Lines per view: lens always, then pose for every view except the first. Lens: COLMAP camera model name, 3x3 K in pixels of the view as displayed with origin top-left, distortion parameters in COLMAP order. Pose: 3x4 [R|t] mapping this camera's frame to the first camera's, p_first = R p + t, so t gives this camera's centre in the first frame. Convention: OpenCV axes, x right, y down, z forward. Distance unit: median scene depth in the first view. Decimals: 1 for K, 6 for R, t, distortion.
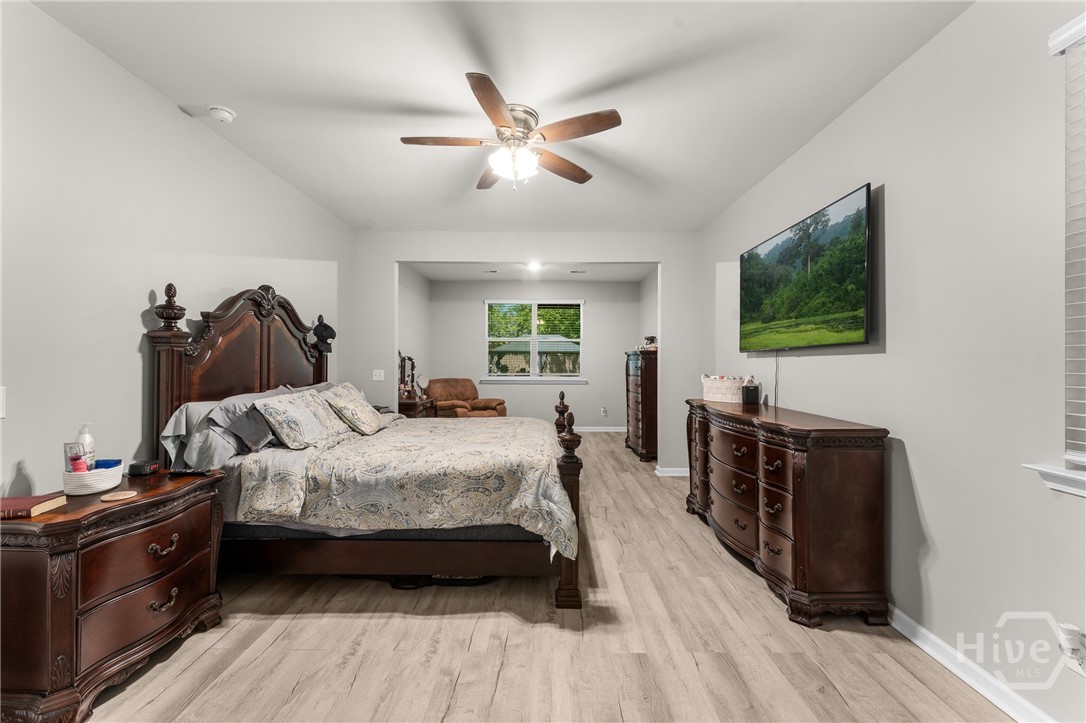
lens RADIAL K [[438.1, 0, 541.6], [0, 438.1, 360.7], [0, 0, 1]] dist [0.003882, -0.001118]
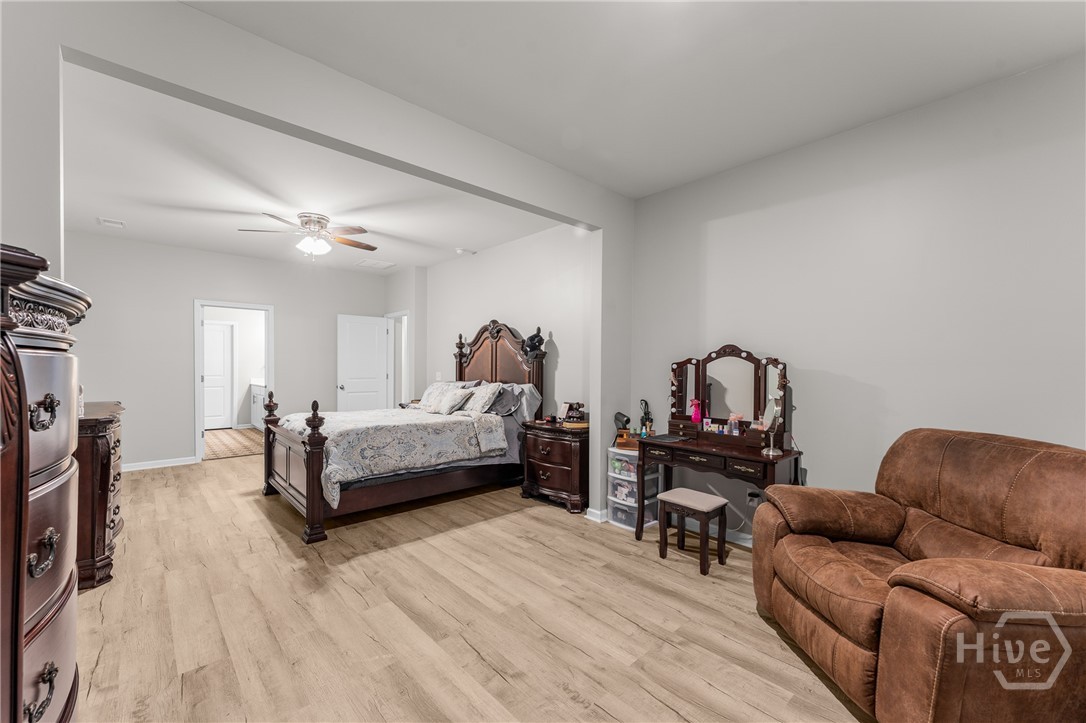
lens RADIAL K [[438.1, 0, 542.4], [0, 438.1, 366.9], [0, 0, 1]] dist [0.003882, -0.001118]
pose [[-0.731120, -0.005283, -0.682228, 0.458966], [-0.007714, 0.999970, 0.000523, 0.004864], [0.682205, 0.005645, -0.731139, 2.924245]]
